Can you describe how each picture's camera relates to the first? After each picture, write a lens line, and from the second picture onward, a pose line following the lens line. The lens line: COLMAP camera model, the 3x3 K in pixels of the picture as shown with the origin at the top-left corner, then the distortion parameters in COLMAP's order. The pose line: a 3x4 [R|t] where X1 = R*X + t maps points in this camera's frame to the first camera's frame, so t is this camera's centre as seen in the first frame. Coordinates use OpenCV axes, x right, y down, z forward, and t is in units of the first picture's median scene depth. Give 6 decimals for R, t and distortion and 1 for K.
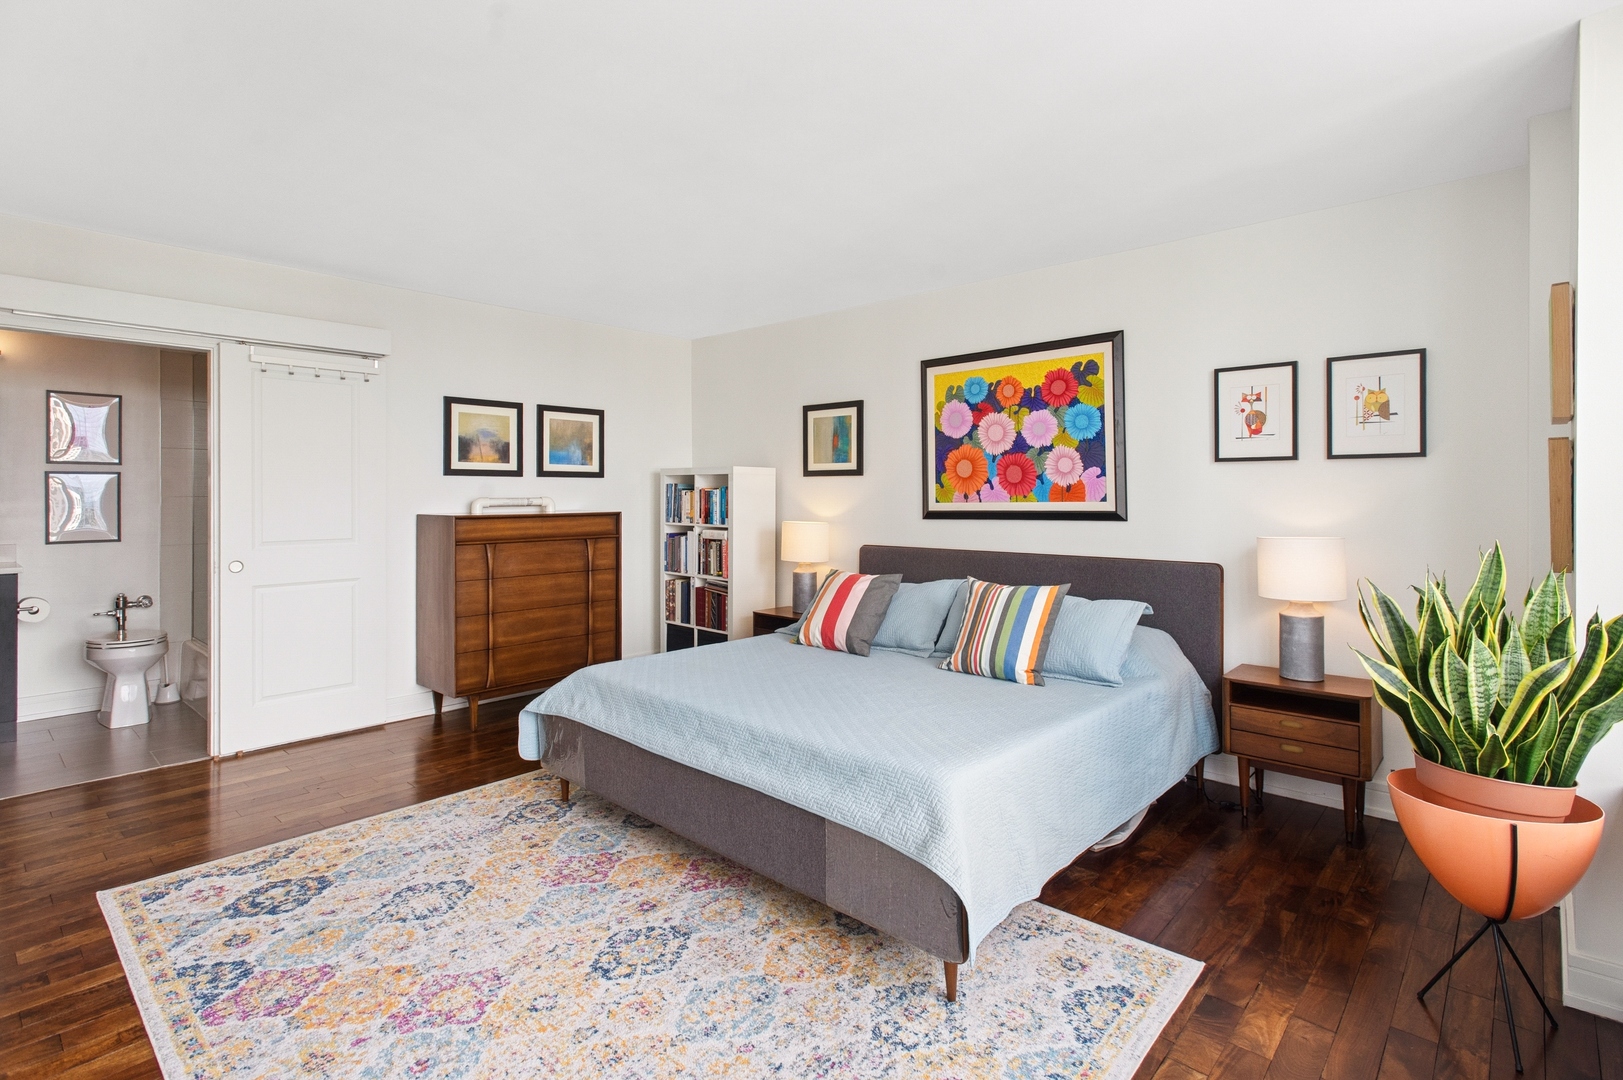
lens RADIAL K [[779.4, 0, 821.3], [0, 779.4, 501.5], [0, 0, 1]] dist [-0.011203, 0.009362]
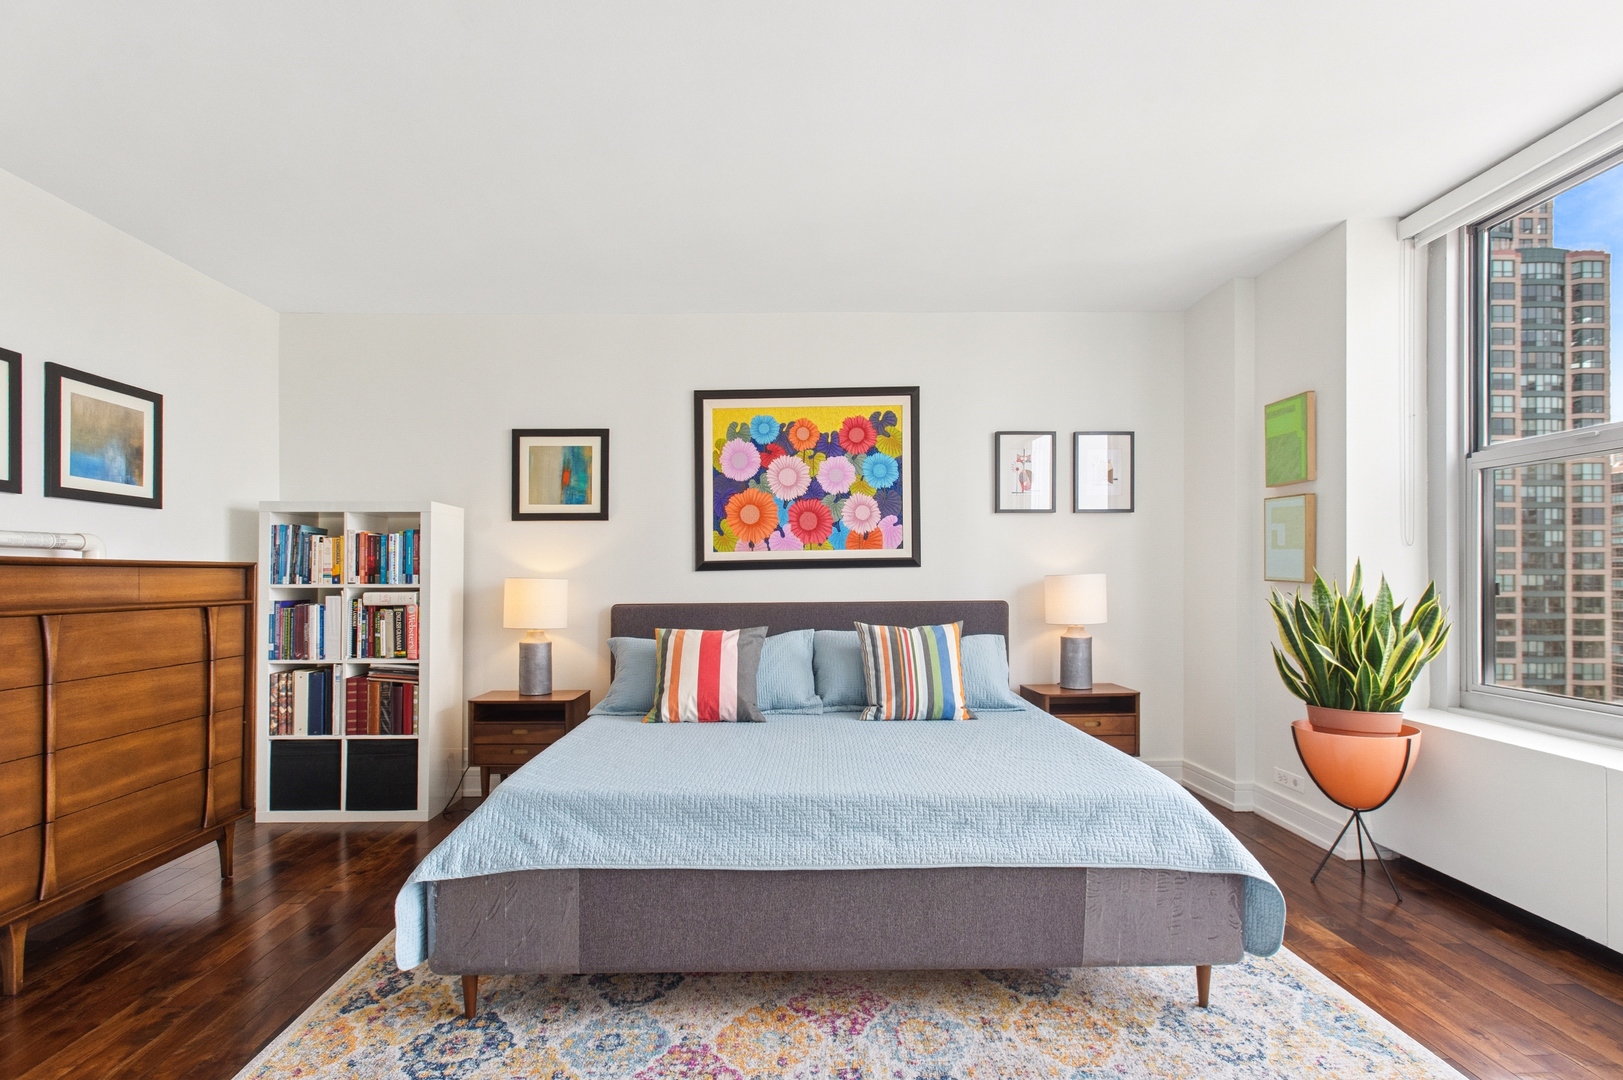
lens RADIAL K [[779.4, 0, 806.2], [0, 779.4, 599.8], [0, 0, 1]] dist [-0.011203, 0.009362]
pose [[0.727605, -0.026586, 0.685481, -0.445438], [0.013523, 0.999610, 0.024415, 0.041350], [-0.685863, -0.008495, 0.727681, 0.313972]]
